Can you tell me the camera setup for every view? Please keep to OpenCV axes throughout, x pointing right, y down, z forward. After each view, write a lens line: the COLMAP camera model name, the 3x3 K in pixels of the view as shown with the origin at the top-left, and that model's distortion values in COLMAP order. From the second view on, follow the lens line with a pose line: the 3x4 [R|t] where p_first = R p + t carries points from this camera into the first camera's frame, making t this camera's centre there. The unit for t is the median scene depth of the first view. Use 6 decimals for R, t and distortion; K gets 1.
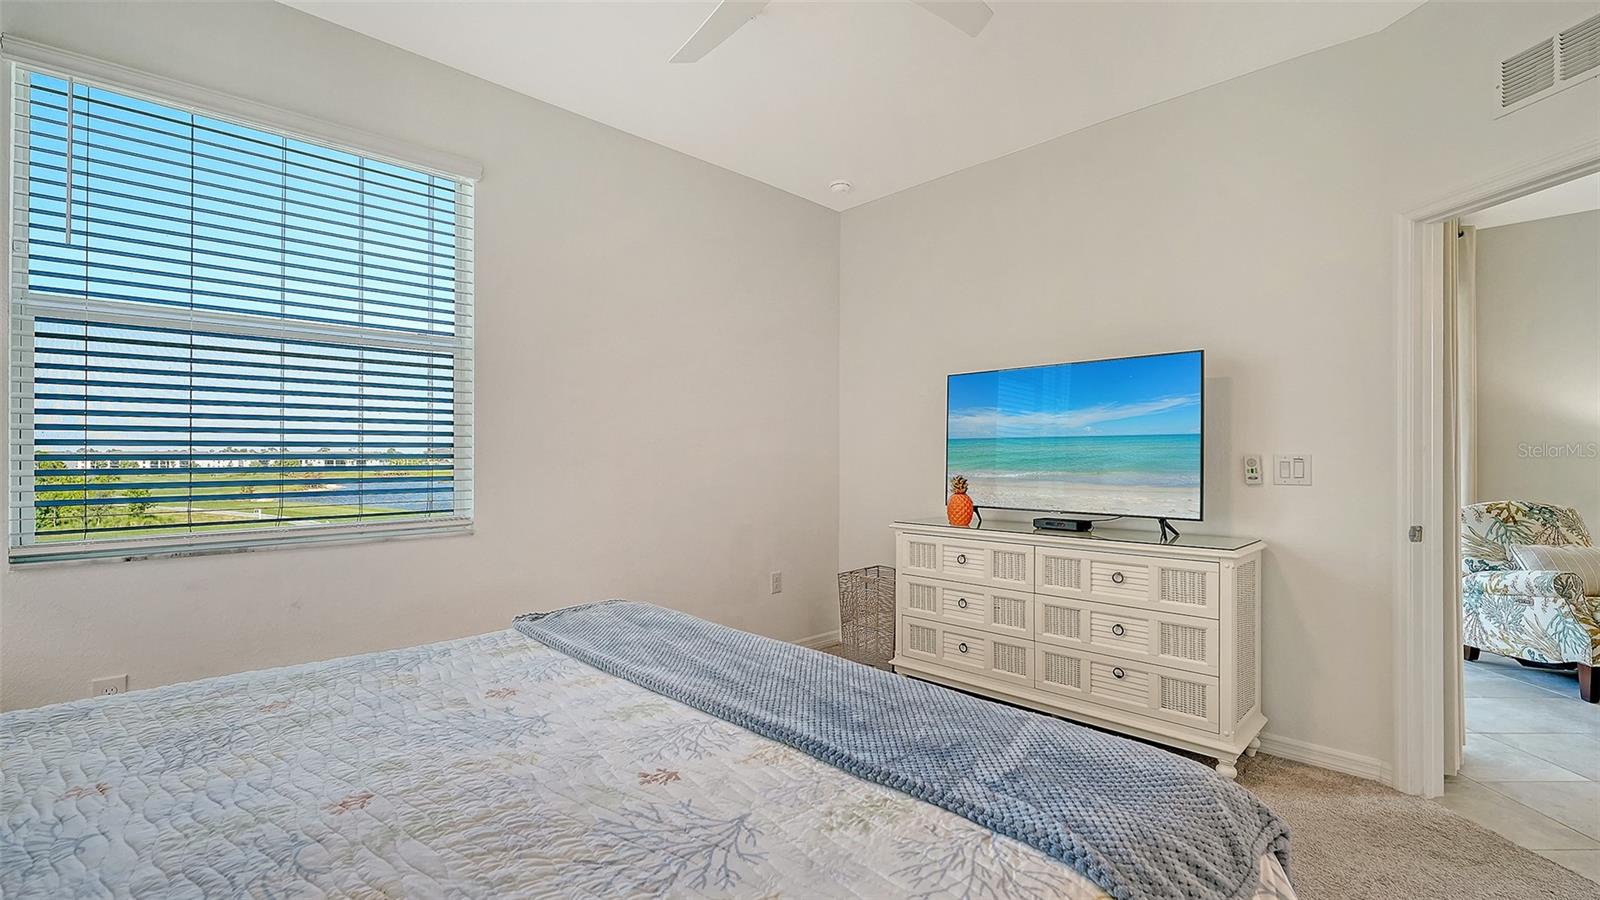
lens RADIAL K [[693.6, 0, 797.0], [0, 693.6, 451.0], [0, 0, 1]] dist [0.017315, 0.000069]
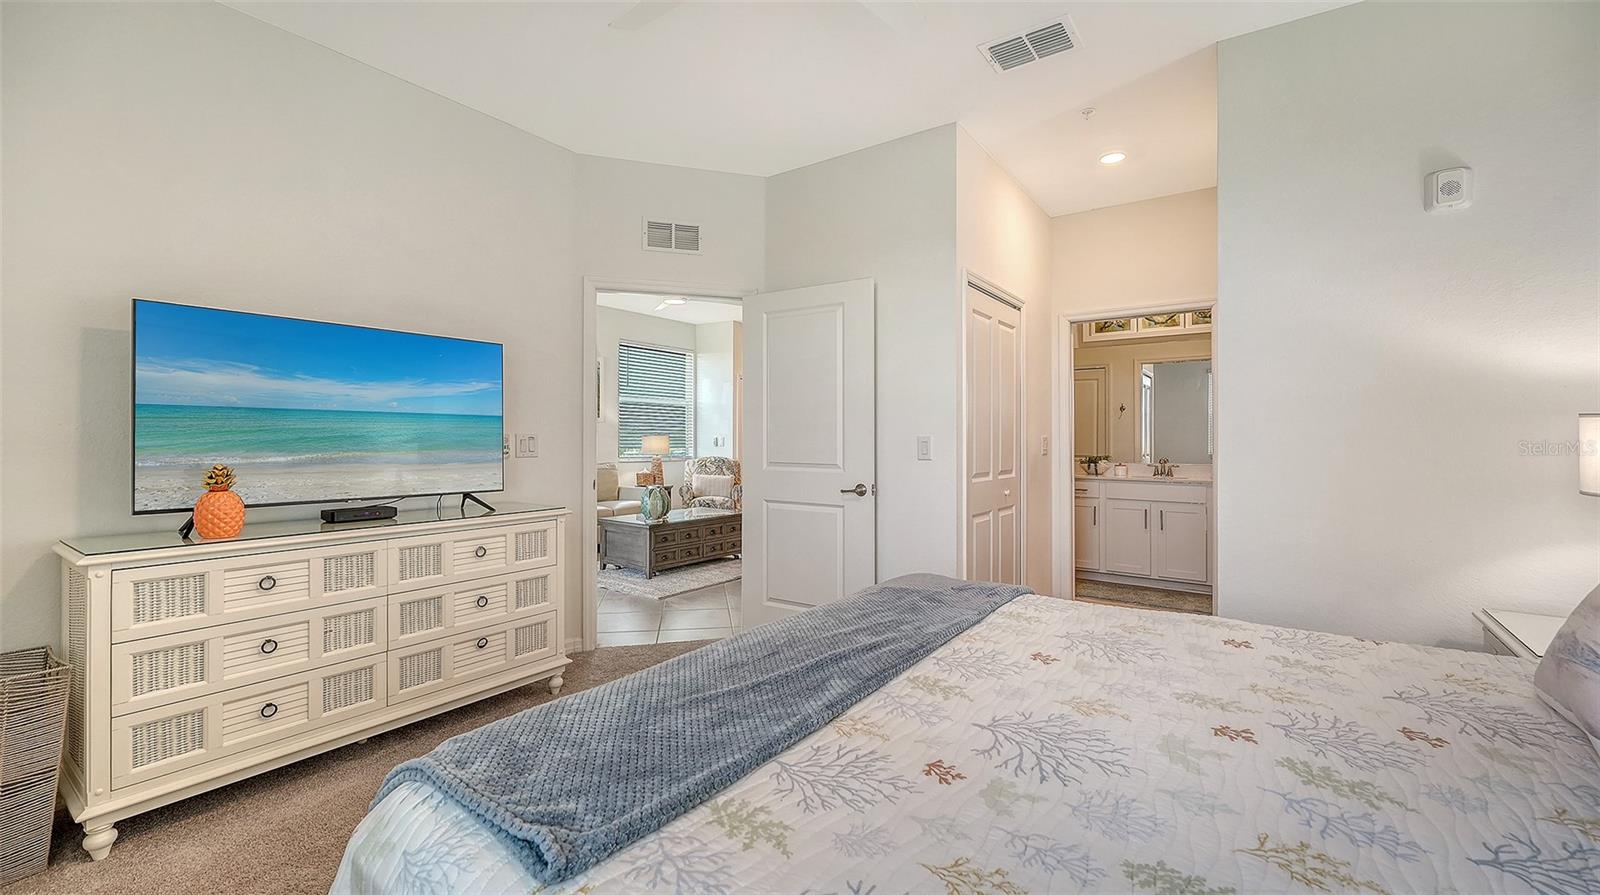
lens RADIAL K [[659.1, 0, 799.9], [0, 659.1, 441.5], [0, 0, 1]] dist [-0.018648, 0.000419]
pose [[-0.175987, -0.002225, 0.984390, -0.561961], [-0.008655, 0.999962, 0.000713, 0.012578], [-0.984354, -0.008394, -0.176000, 0.682790]]
